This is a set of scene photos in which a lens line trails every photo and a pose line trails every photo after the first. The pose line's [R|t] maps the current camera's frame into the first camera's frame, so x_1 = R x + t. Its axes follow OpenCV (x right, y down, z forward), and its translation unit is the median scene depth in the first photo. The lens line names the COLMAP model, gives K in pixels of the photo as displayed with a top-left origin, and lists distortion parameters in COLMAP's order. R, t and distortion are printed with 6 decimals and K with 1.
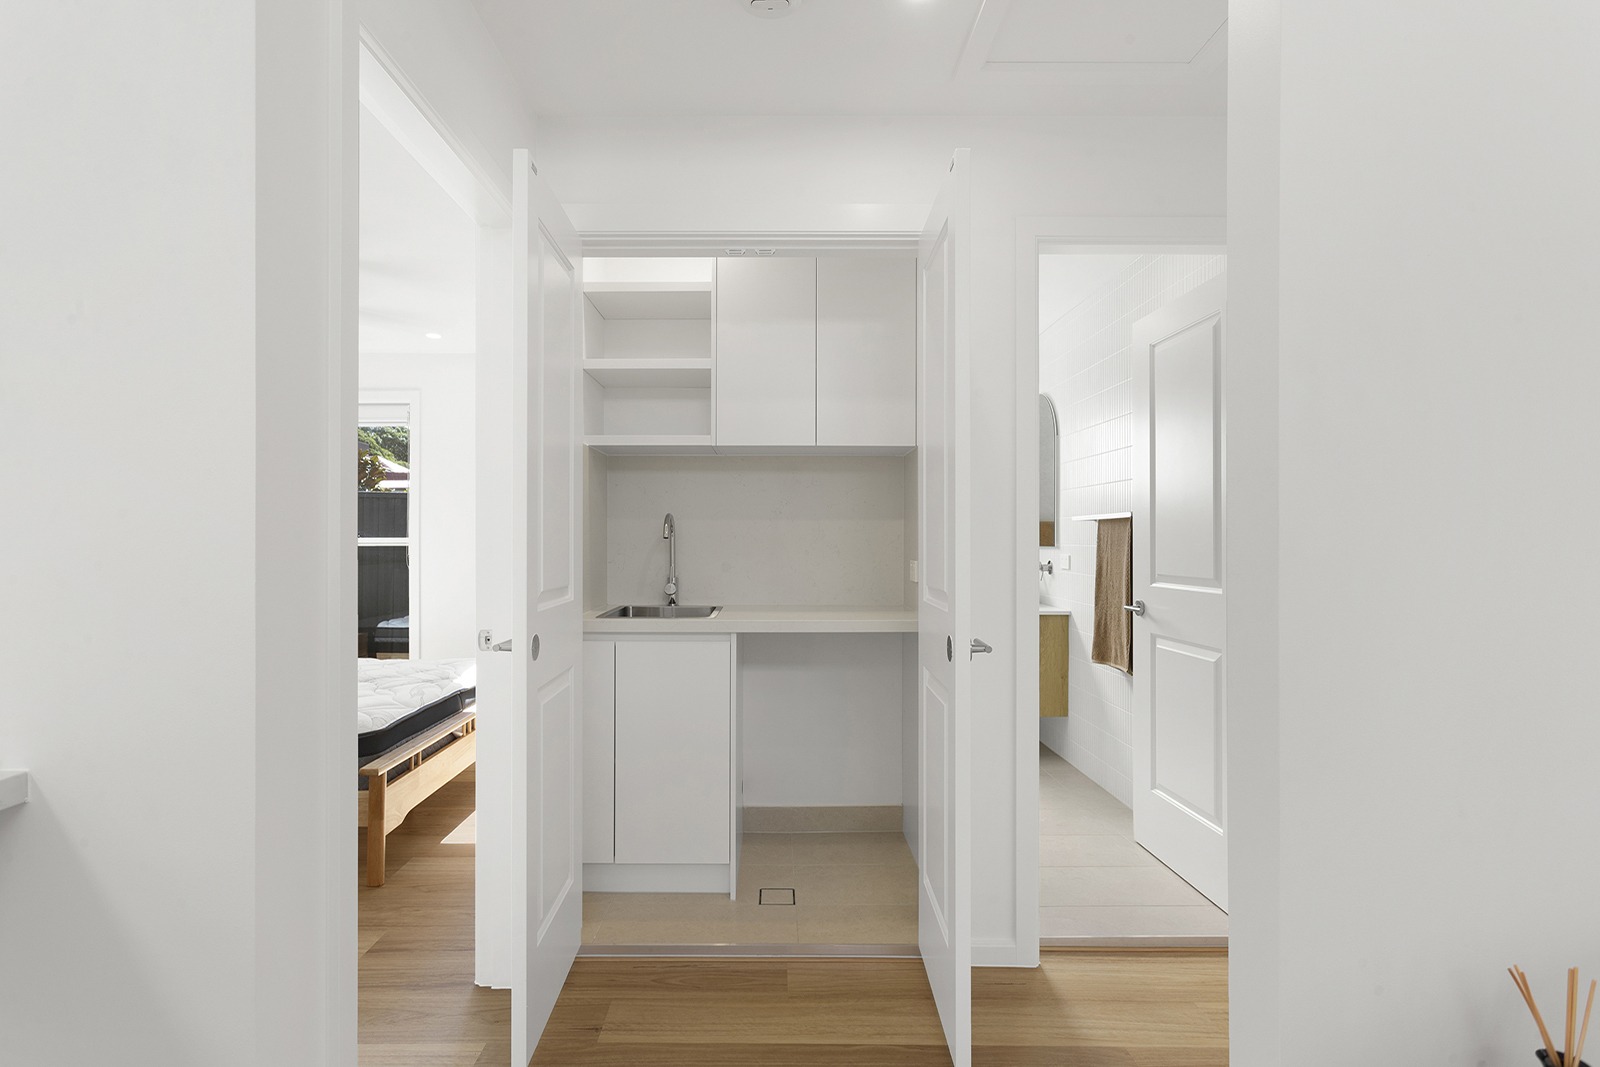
lens RADIAL K [[763.7, 0, 737.7], [0, 763.7, 529.2], [0, 0, 1]] dist [-0.000765, -0.000035]
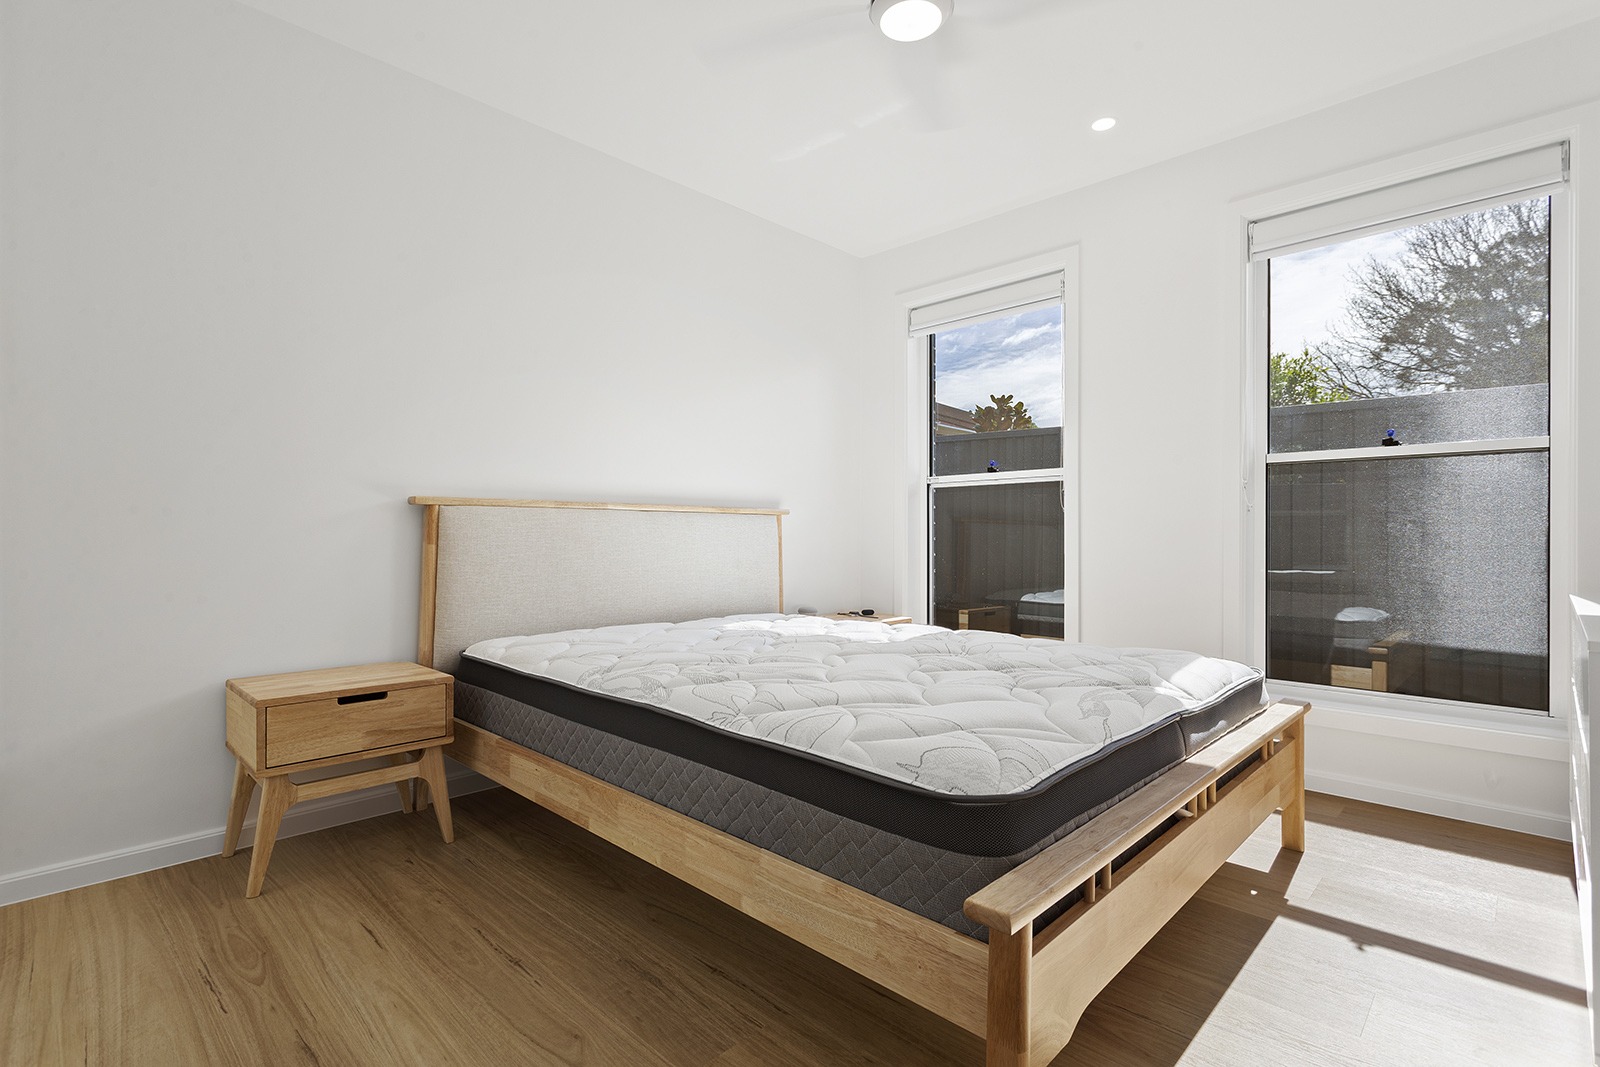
lens RADIAL K [[759.5, 0, 792.1], [0, 759.5, 538.1], [0, 0, 1]] dist [-0.001004, 0.000859]
pose [[0.740296, 0.007634, -0.672238, -0.233568], [0.004724, 0.999852, 0.016556, 0.096222], [0.672265, -0.015432, 0.740150, 0.507616]]
